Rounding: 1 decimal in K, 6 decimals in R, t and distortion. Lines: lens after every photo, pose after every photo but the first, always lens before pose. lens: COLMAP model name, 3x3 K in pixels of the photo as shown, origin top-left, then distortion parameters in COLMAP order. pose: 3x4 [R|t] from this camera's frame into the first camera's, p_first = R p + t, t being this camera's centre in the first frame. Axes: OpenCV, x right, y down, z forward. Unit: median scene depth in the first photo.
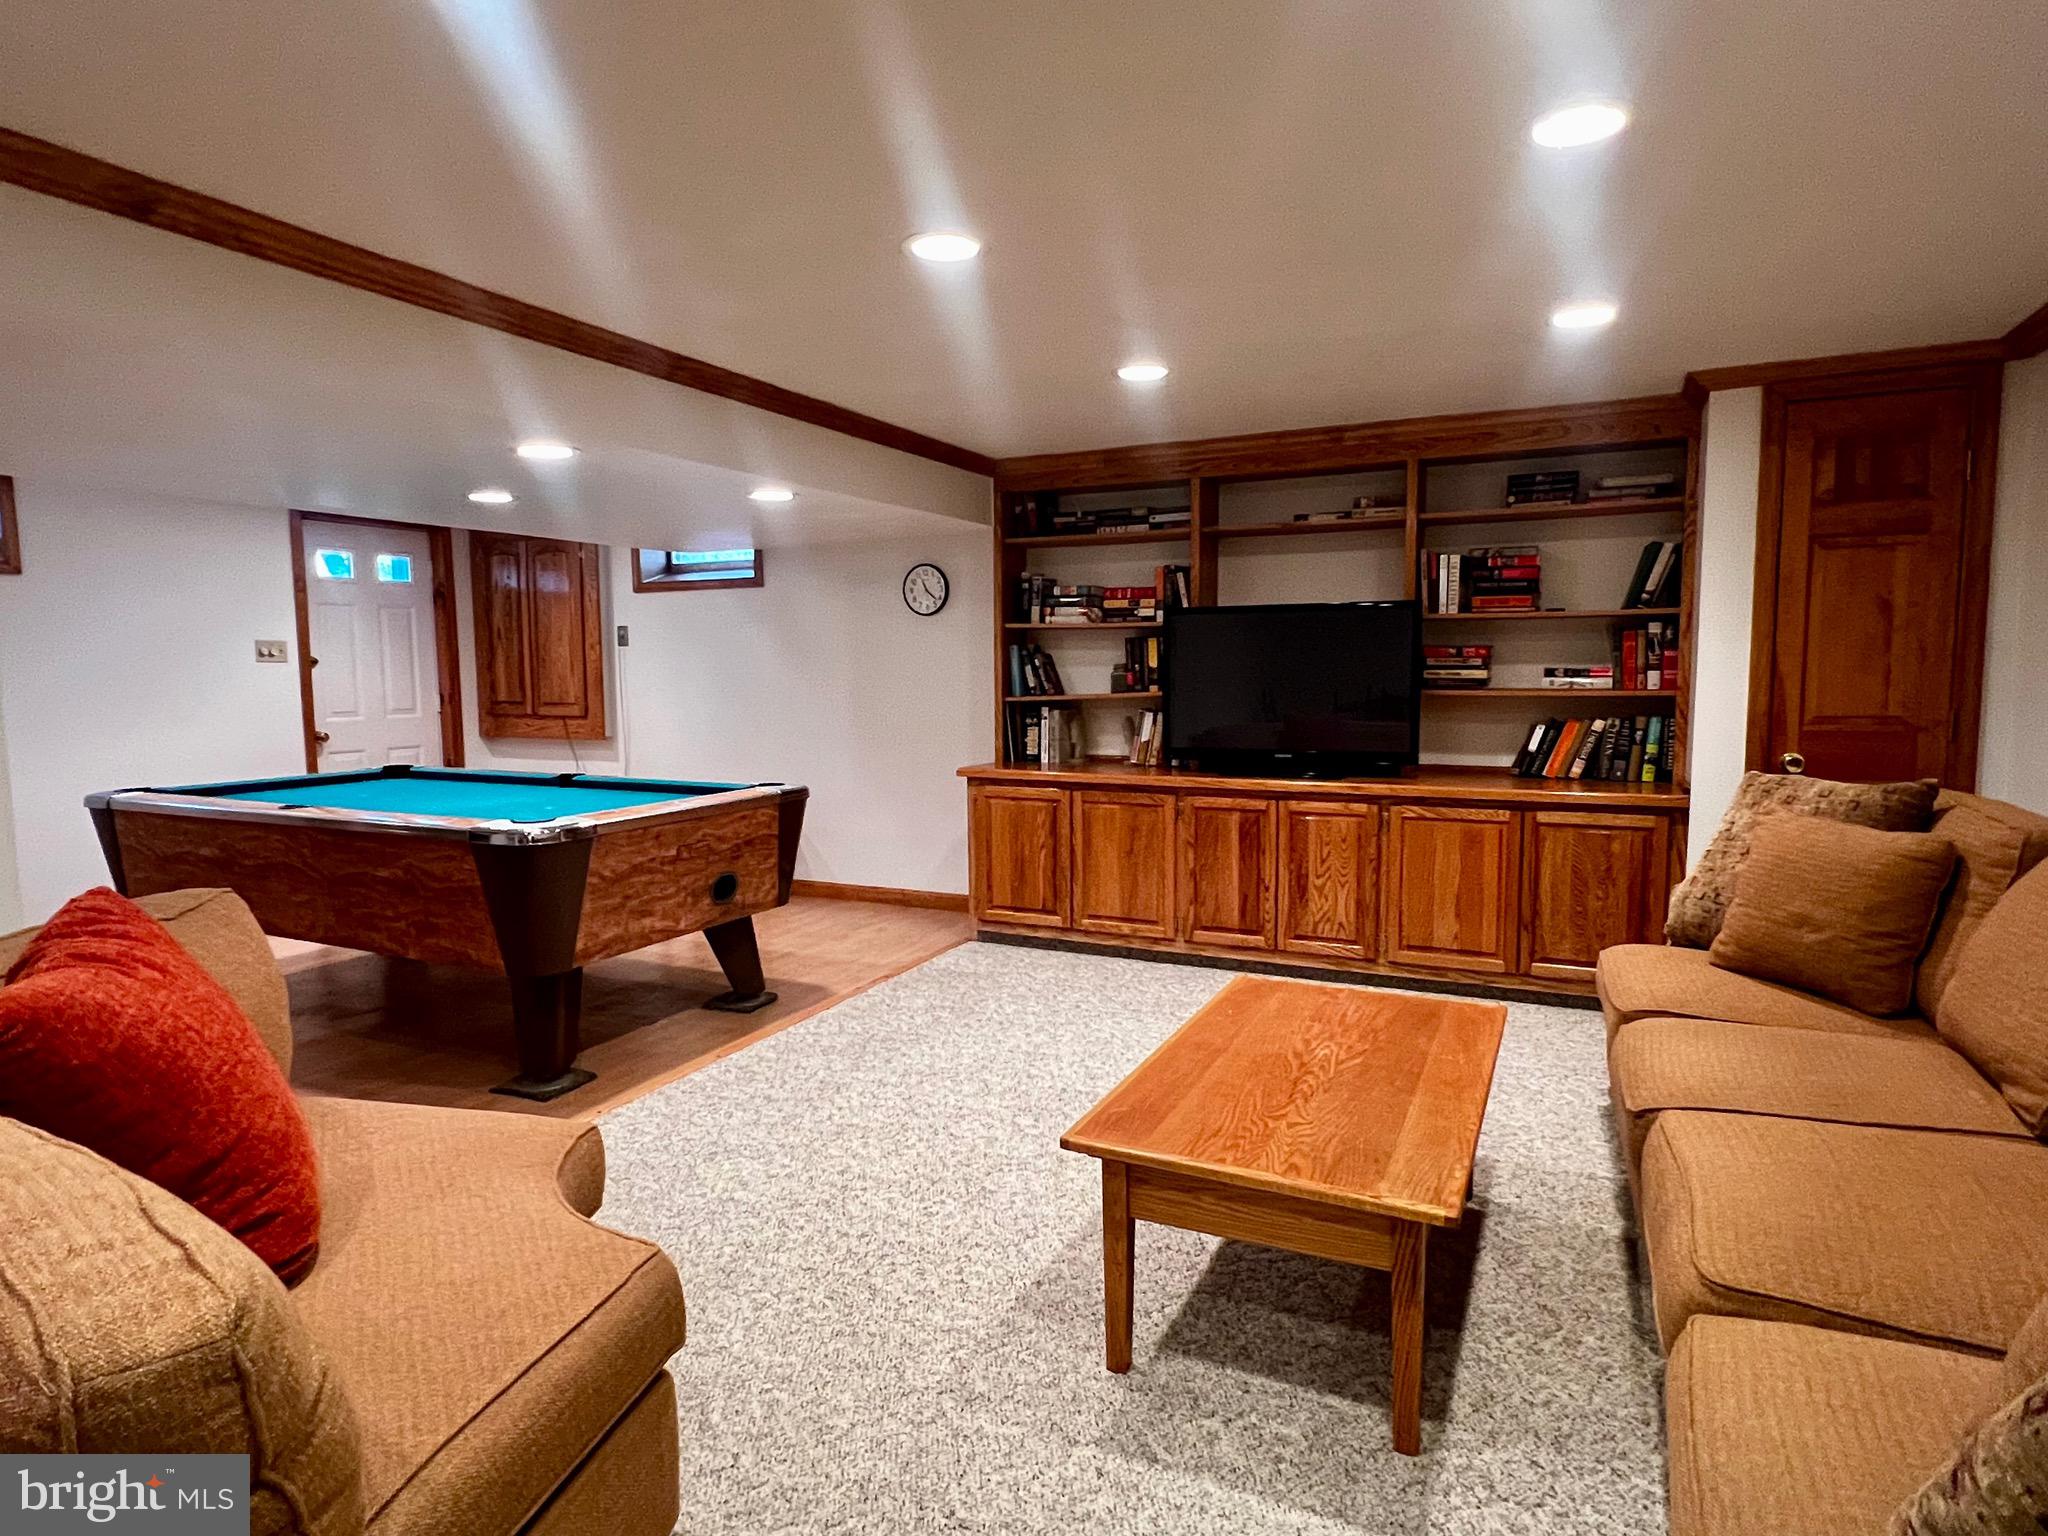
lens RADIAL K [[1157.4, 0, 1019.2], [0, 1157.4, 775.7], [0, 0, 1]] dist [-0.005433, -0.002388]
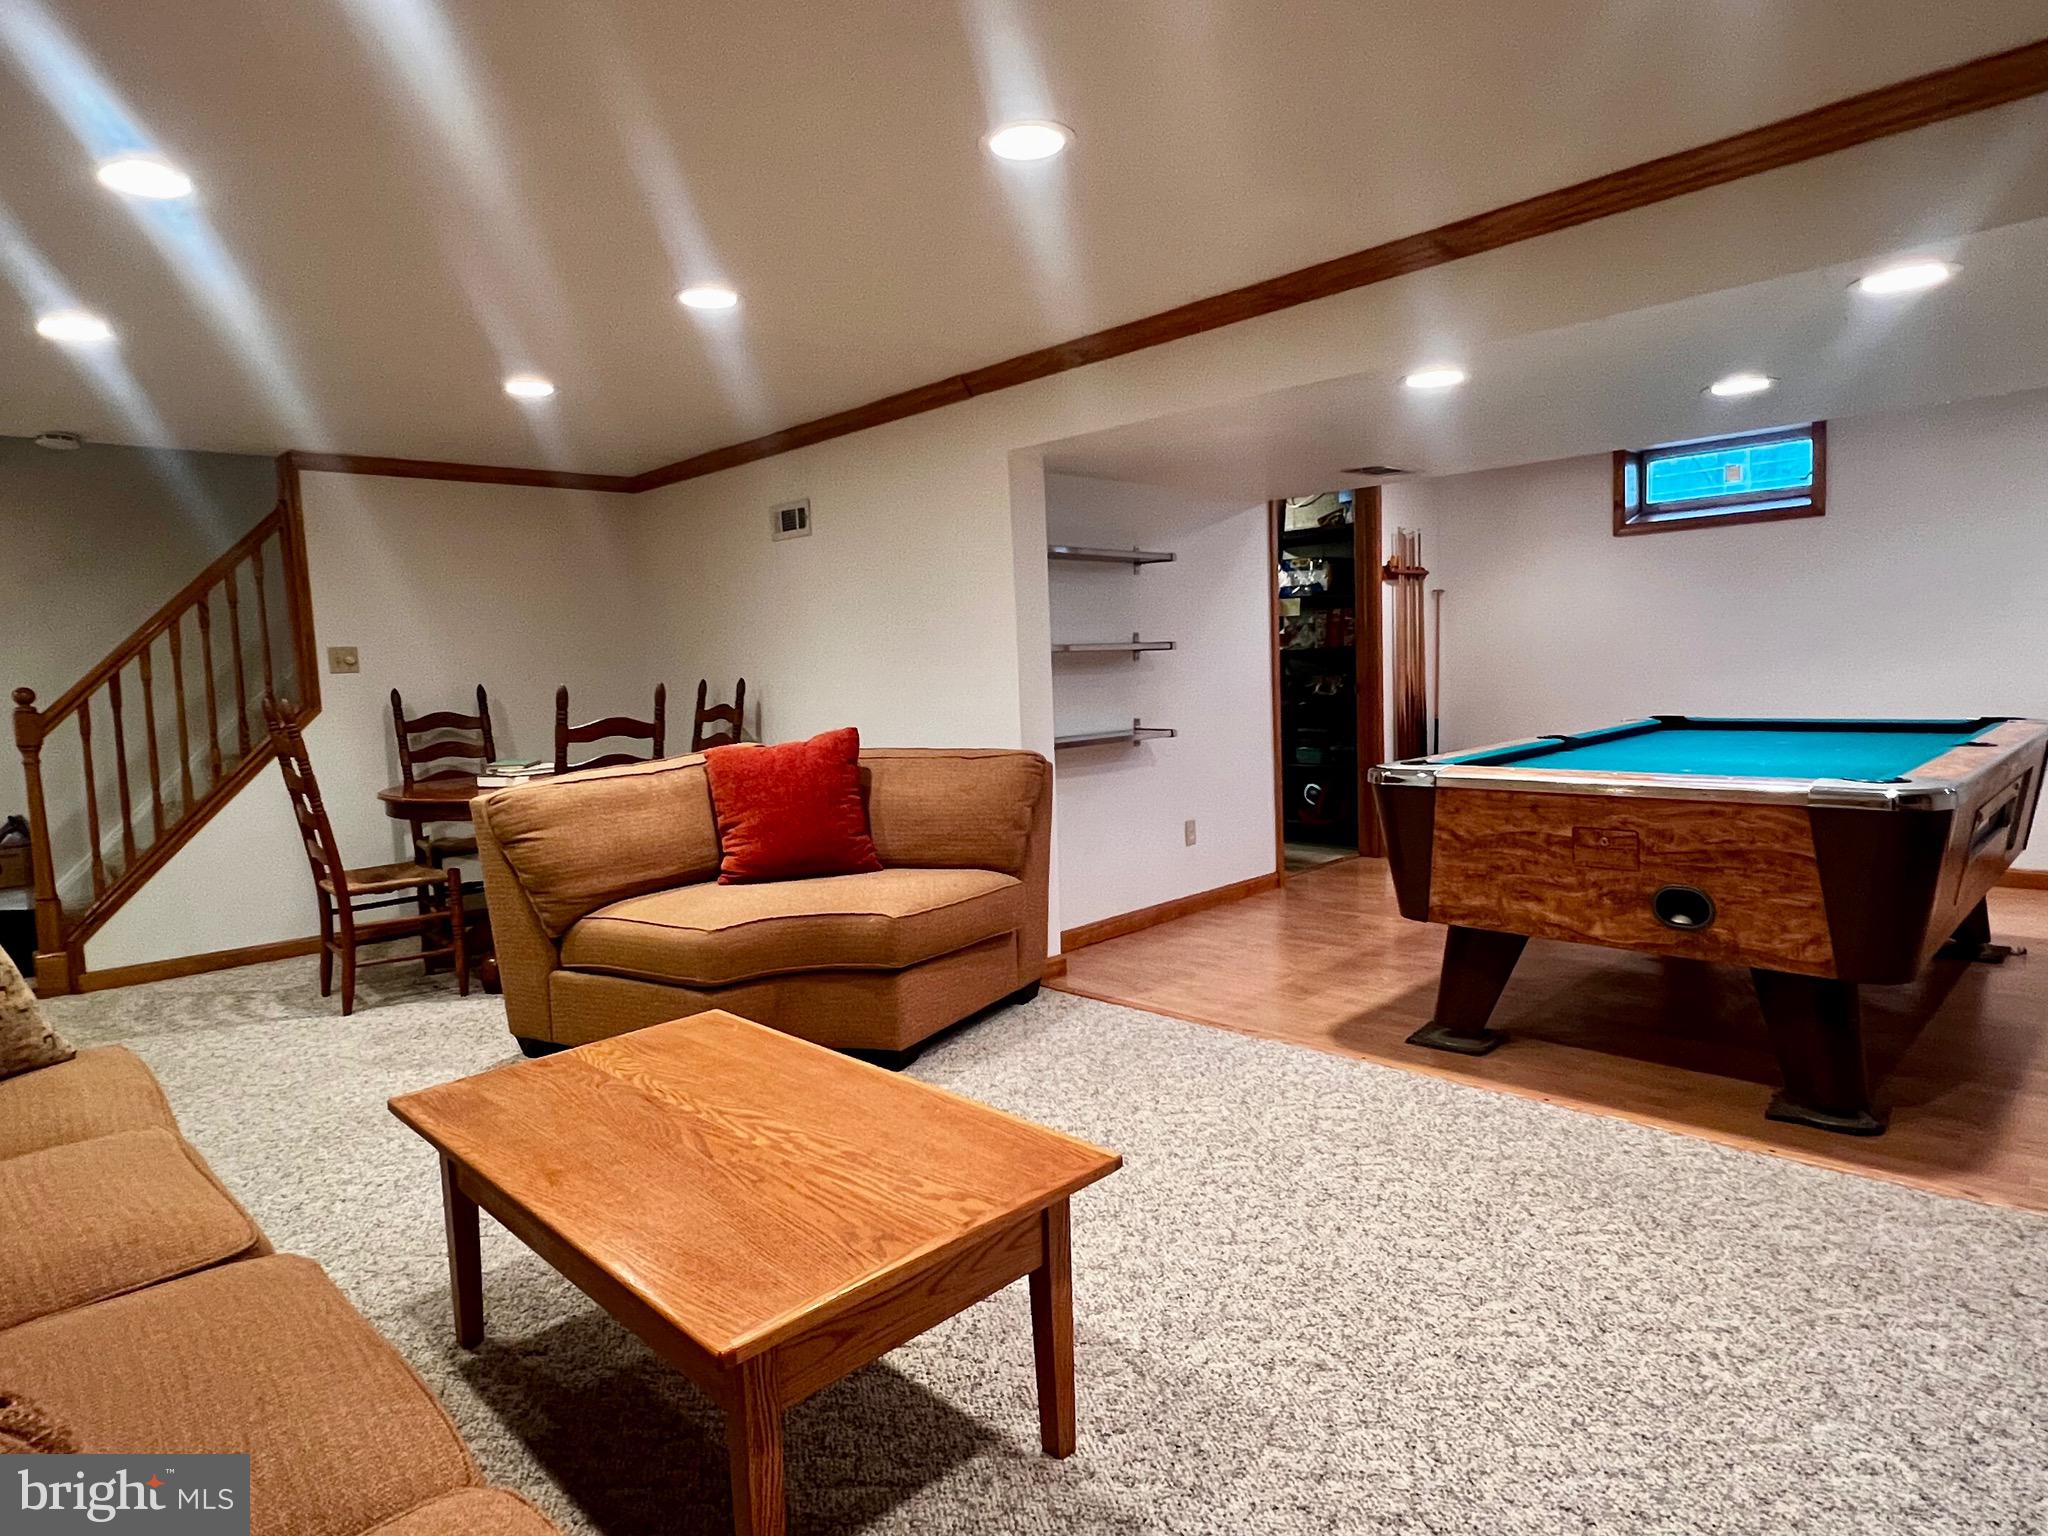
lens RADIAL K [[1157.4, 0, 1019.2], [0, 1157.4, 775.7], [0, 0, 1]] dist [-0.005433, -0.002388]
pose [[-0.337144, 0.112838, -0.934666, 0.480100], [-0.047541, 0.989484, 0.136604, -0.053569], [0.940252, 0.090490, -0.328235, 0.768374]]
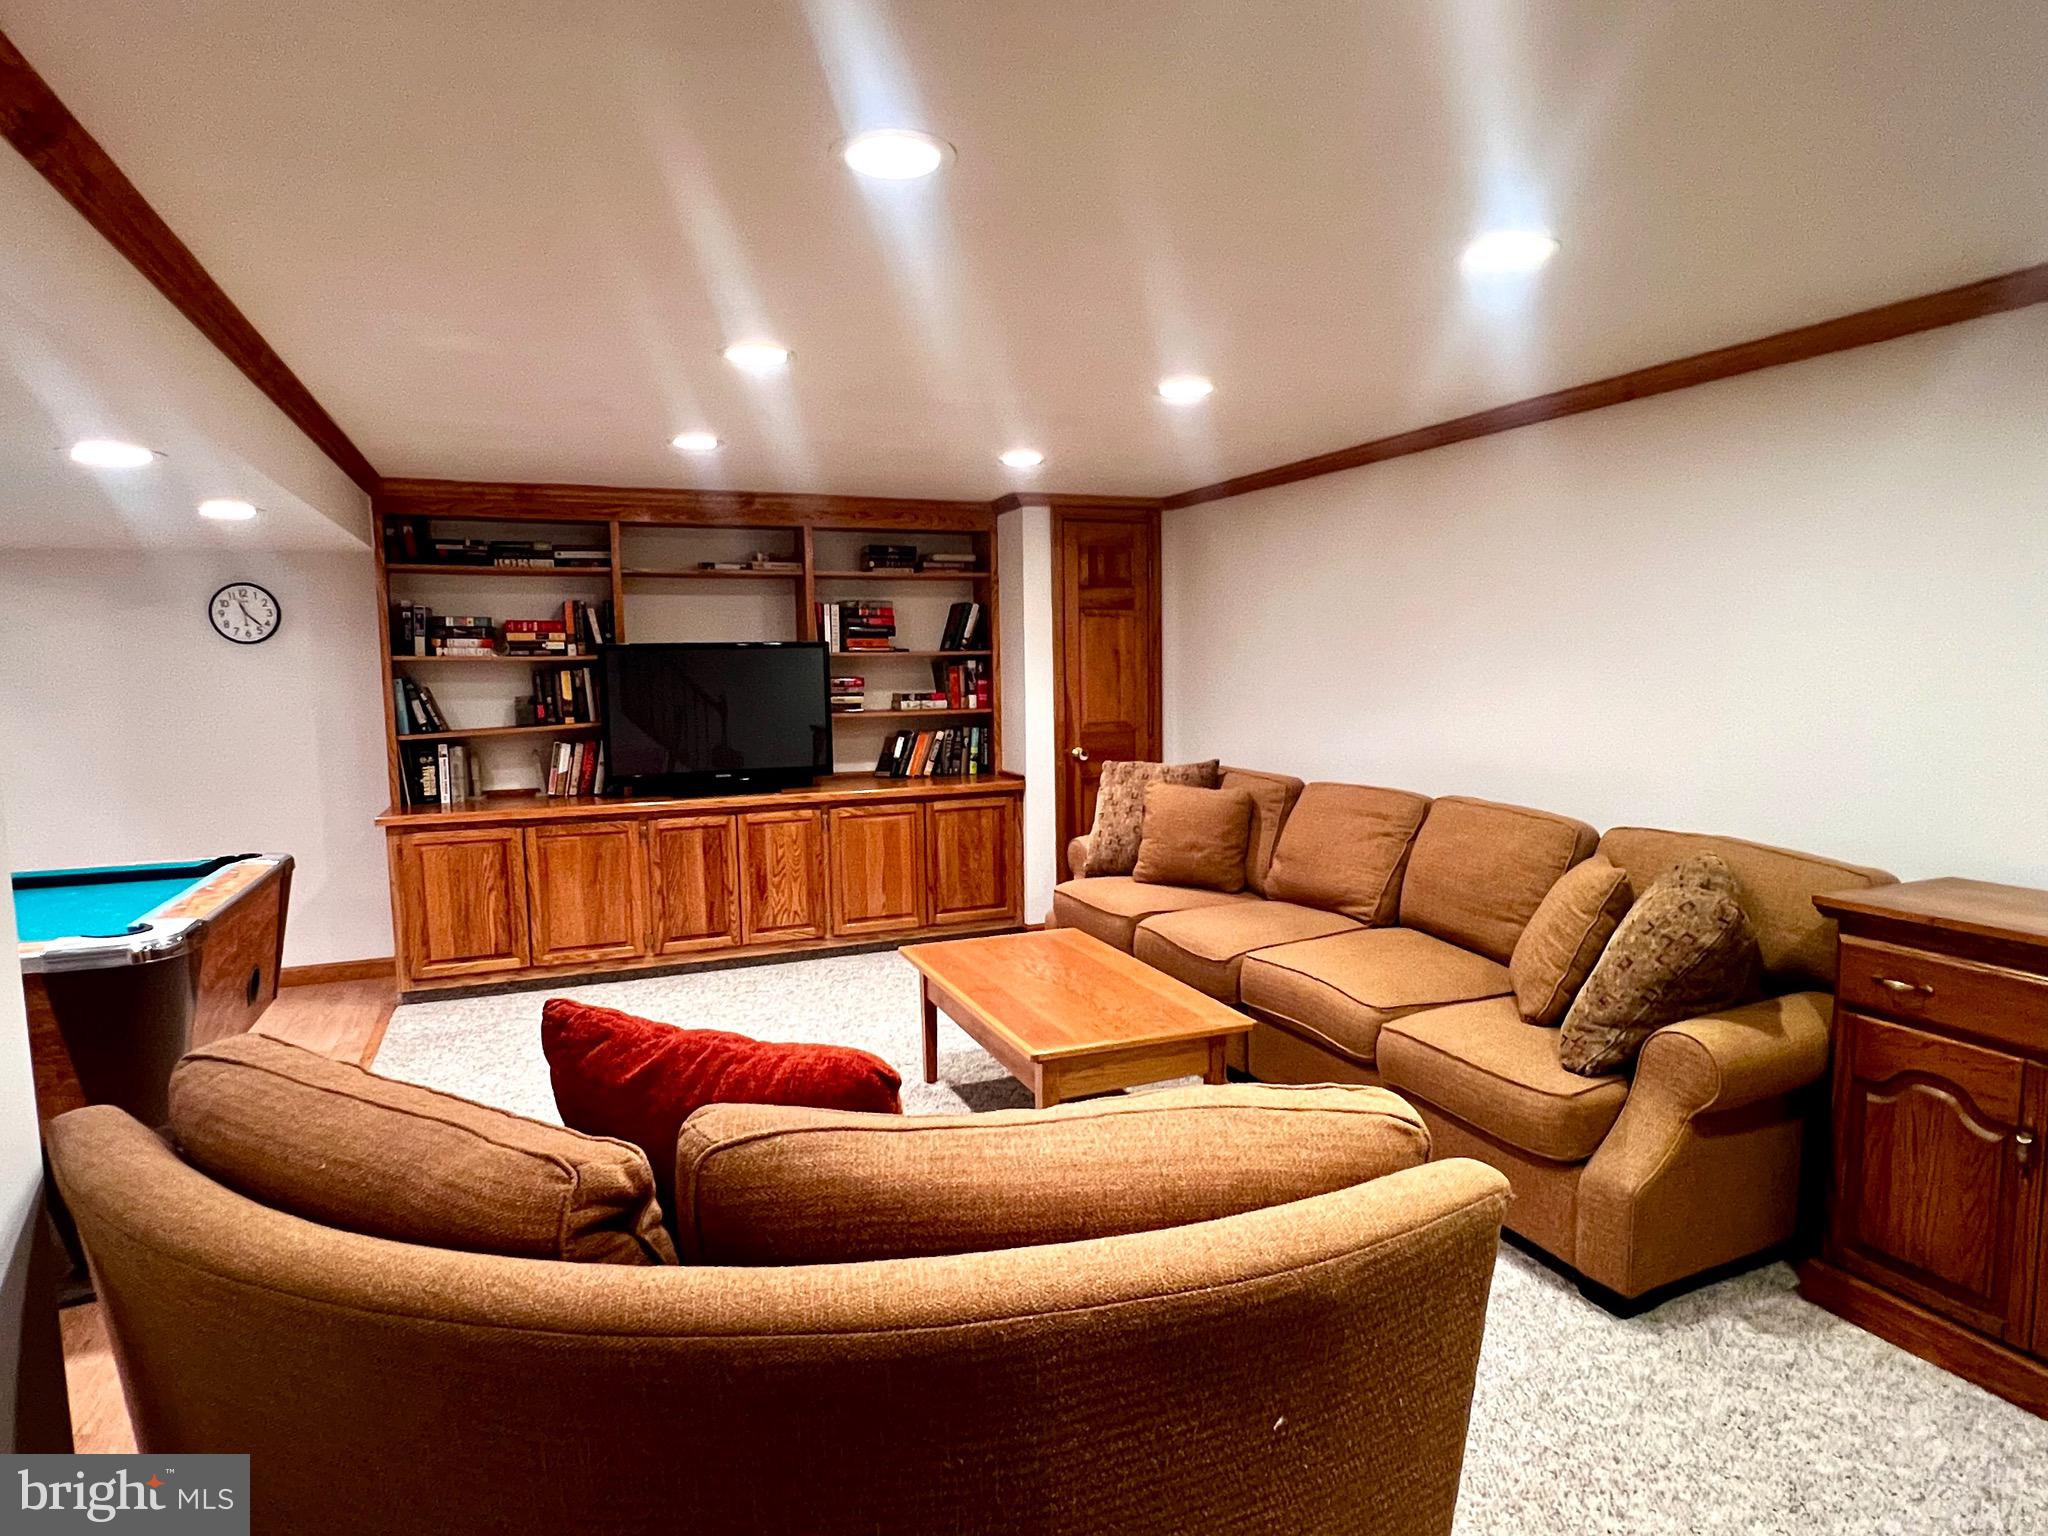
lens RADIAL K [[1157.4, 0, 1019.2], [0, 1157.4, 775.7], [0, 0, 1]] dist [-0.005433, -0.002388]
pose [[0.657292, -0.076108, 0.749783, -0.439311], [0.080131, 0.996306, 0.030886, -0.029556], [-0.749364, 0.039780, 0.660963, 0.032038]]
